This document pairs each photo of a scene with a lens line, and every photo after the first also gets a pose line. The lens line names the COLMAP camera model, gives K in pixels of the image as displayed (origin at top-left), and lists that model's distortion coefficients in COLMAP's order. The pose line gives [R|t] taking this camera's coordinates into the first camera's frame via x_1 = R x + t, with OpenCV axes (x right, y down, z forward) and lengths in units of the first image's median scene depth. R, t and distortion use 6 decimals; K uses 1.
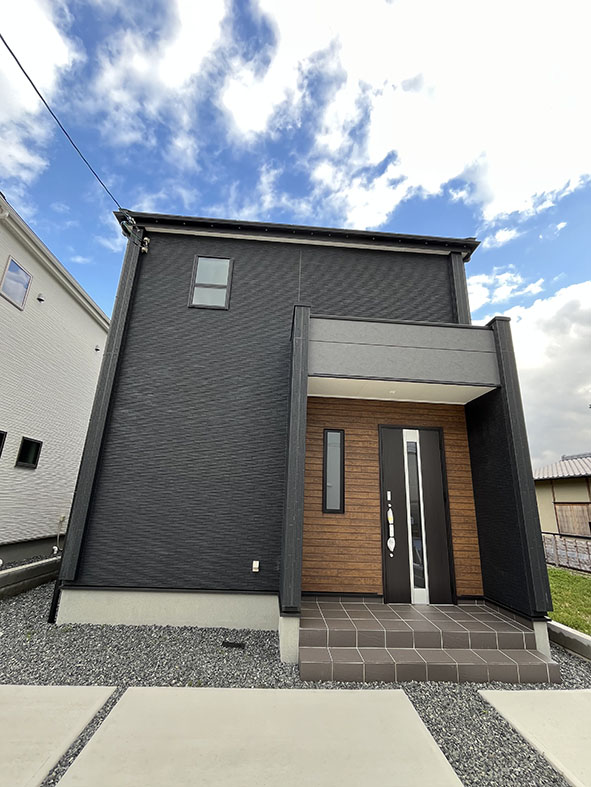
lens RADIAL K [[344.6, 0, 300.1], [0, 344.6, 398.0], [0, 0, 1]] dist [0.000413, 0.000102]
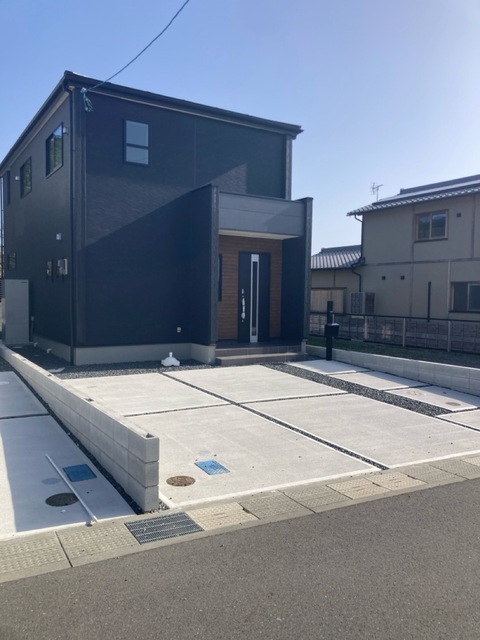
lens RADIAL K [[522.5, 0, 239.2], [0, 522.5, 302.1], [0, 0, 1]] dist [0.122776, 0.000019]
pose [[0.881403, -0.030853, 0.471357, -1.023283], [-0.120806, 0.949956, 0.288080, -0.439041], [-0.456656, -0.310857, 0.833566, -1.267227]]
